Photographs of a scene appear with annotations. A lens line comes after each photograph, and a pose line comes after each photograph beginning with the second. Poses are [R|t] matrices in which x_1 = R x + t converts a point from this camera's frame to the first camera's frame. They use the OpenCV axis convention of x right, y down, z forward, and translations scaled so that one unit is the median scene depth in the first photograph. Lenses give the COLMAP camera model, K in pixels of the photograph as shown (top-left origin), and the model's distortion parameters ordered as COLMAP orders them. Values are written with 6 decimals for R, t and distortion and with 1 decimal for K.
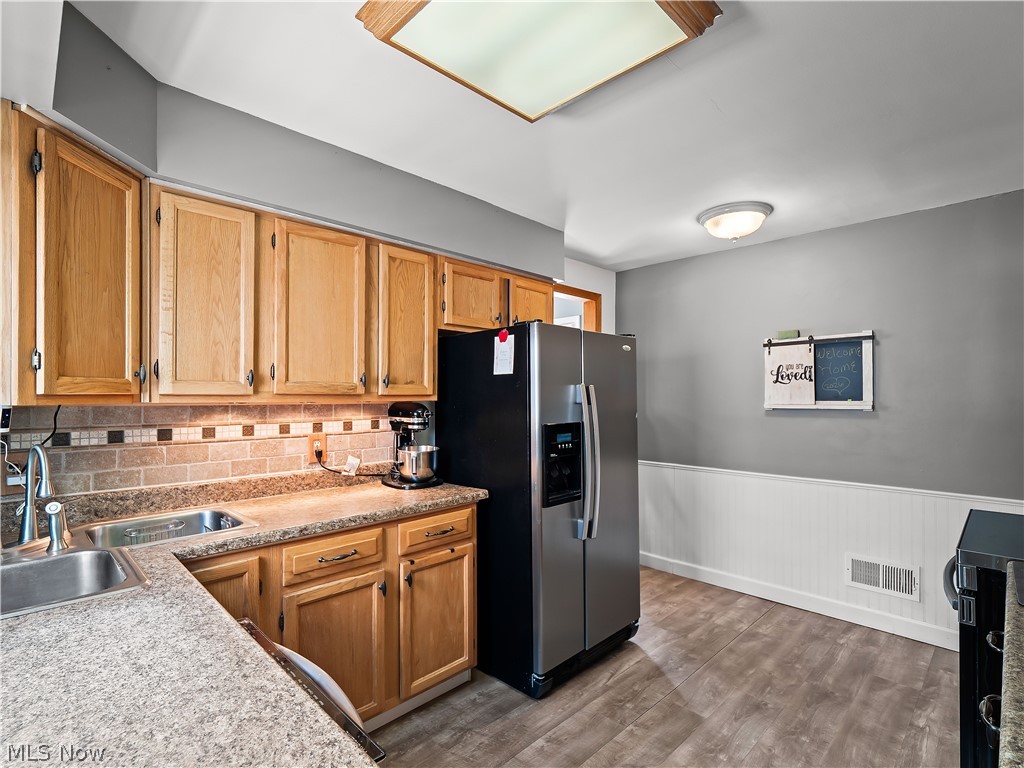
lens RADIAL K [[504.6, 0, 510.4], [0, 504.6, 388.8], [0, 0, 1]] dist [0.000242, -0.000536]
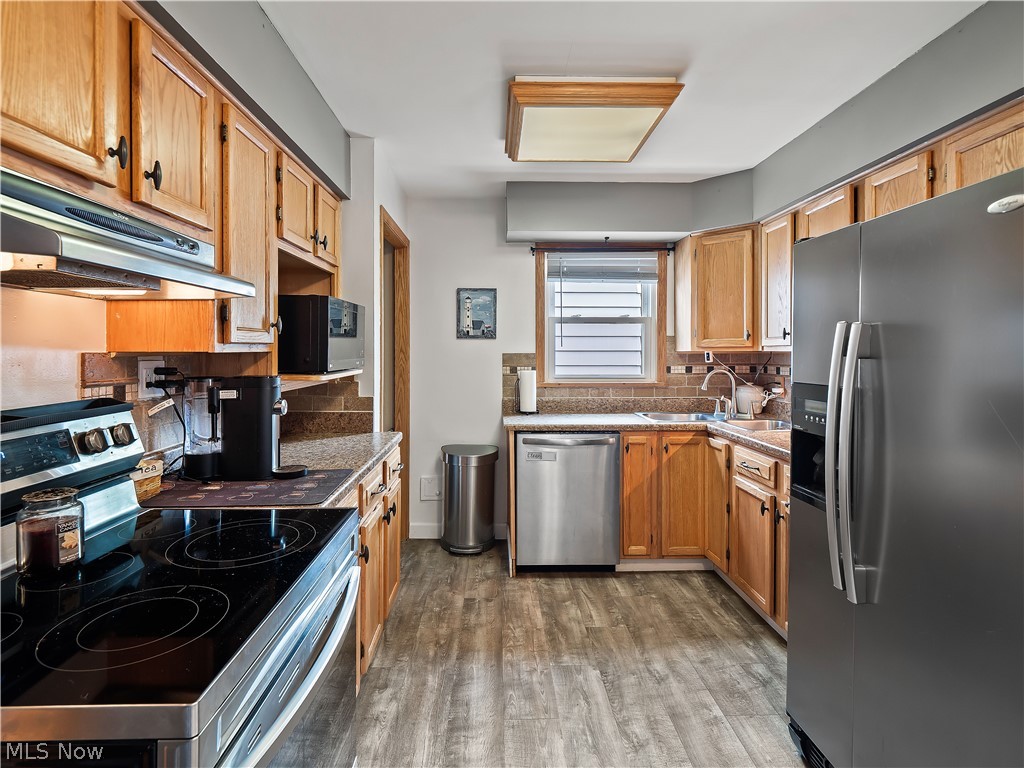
lens RADIAL K [[504.6, 0, 501.5], [0, 504.6, 354.8], [0, 0, 1]] dist [0.000242, -0.000536]
pose [[-0.687757, 0.004431, -0.725927, 1.017953], [0.007262, 0.999973, -0.000777, 0.032008], [0.725905, -0.005806, -0.687771, 1.361311]]
